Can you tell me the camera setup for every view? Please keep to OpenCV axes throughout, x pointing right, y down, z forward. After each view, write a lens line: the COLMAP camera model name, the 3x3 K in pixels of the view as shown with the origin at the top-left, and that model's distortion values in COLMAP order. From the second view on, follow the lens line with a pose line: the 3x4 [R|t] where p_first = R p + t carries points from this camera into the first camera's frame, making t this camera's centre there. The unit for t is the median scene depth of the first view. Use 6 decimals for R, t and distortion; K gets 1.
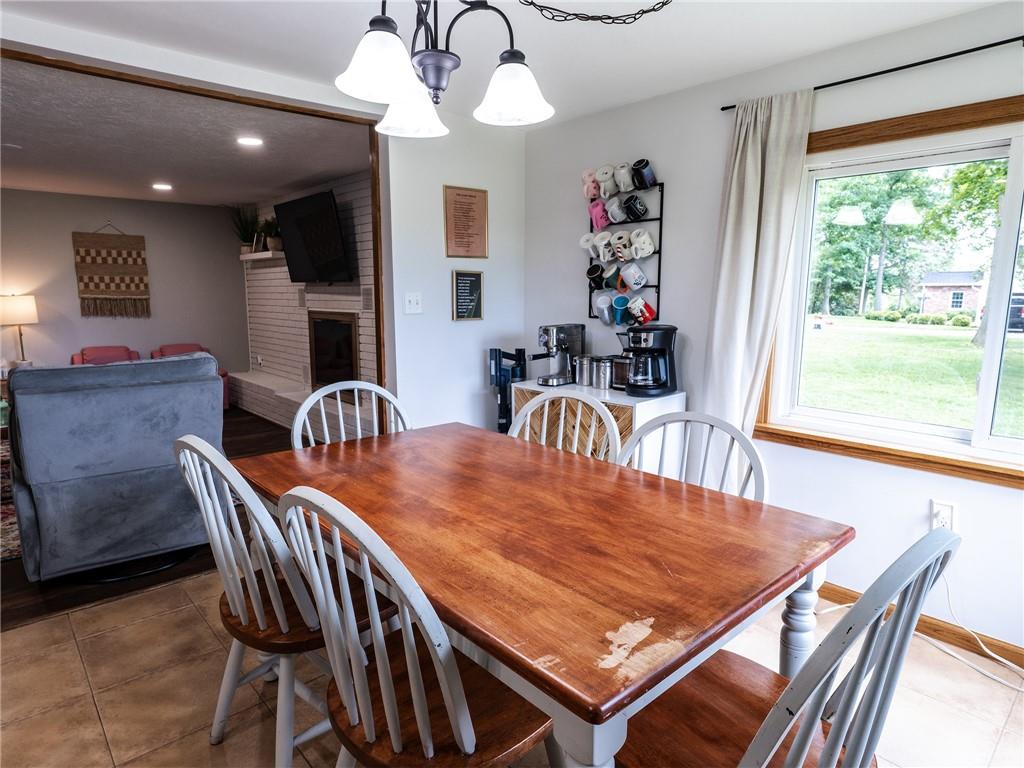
lens RADIAL K [[593.0, 0, 517.3], [0, 593.0, 385.9], [0, 0, 1]] dist [0.000006, -0.000152]
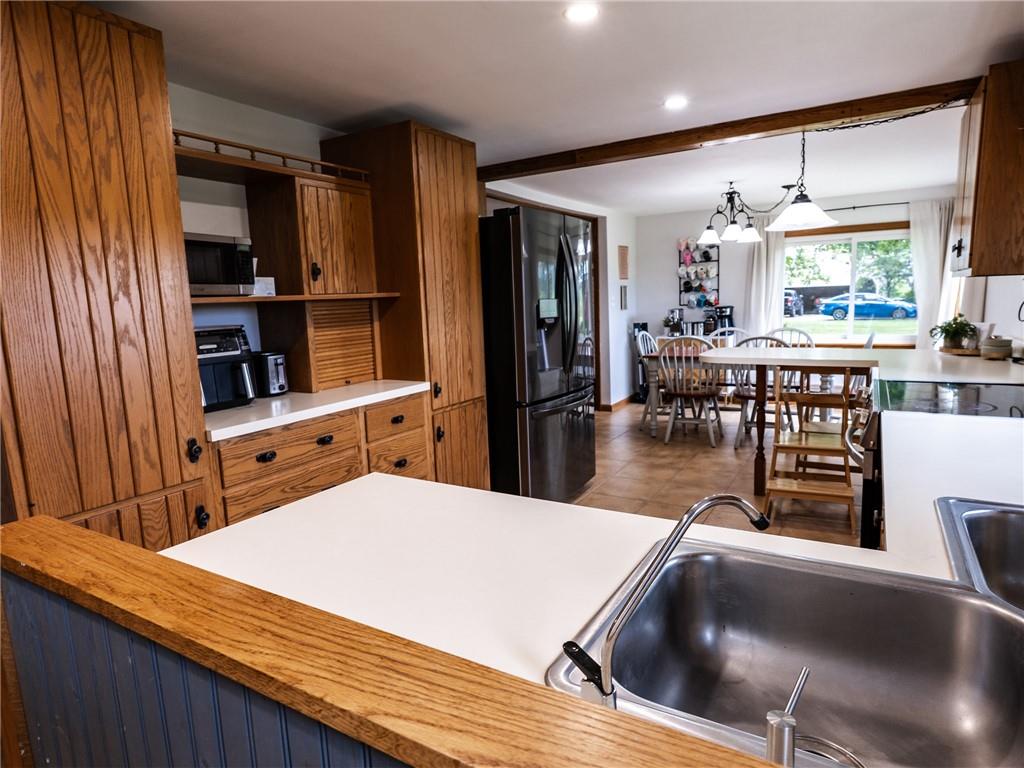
lens RADIAL K [[626.4, 0, 509.7], [0, 626.4, 387.8], [0, 0, 1]] dist [-0.006736, -0.001692]
pose [[0.950551, -0.081774, 0.299610, -1.295654], [0.087884, 0.996106, -0.006952, 0.157121], [-0.297875, 0.032939, 0.954037, -1.063560]]
